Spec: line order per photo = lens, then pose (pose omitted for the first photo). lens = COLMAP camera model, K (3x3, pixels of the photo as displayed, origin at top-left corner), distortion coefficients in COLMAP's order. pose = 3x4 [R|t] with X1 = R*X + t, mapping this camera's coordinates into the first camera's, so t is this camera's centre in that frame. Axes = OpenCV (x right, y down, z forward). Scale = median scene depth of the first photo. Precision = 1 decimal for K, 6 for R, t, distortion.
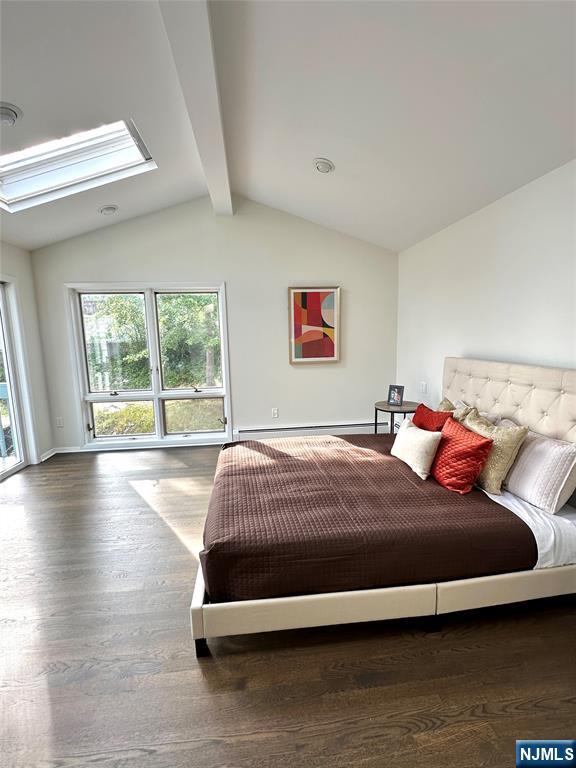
lens RADIAL K [[344.8, 0, 286.7], [0, 344.8, 383.4], [0, 0, 1]] dist [0.004252, -0.001317]
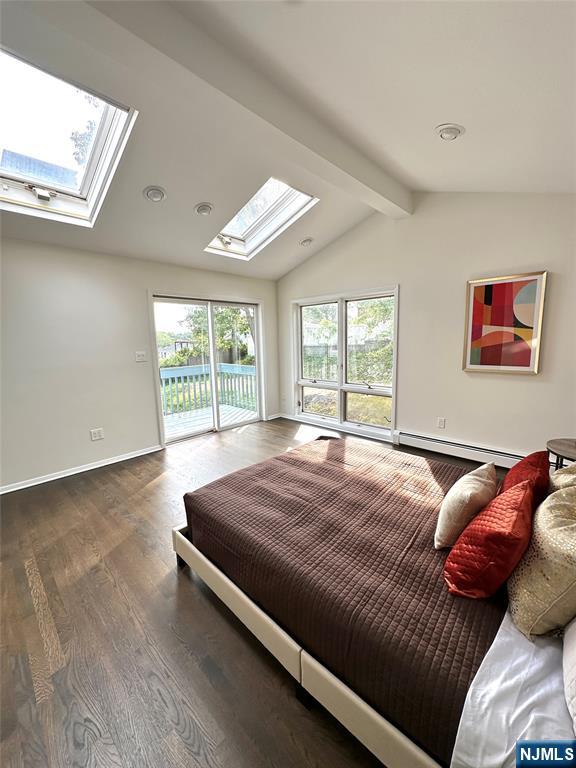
lens RADIAL K [[306.7, 0, 288.1], [0, 306.7, 382.6], [0, 0, 1]] dist [-0.003201, 0.001107]
pose [[0.633649, 0.118882, -0.764432, 0.347454], [-0.100360, 0.992404, 0.071145, -0.040619], [0.767083, 0.031637, 0.640767, 0.186960]]
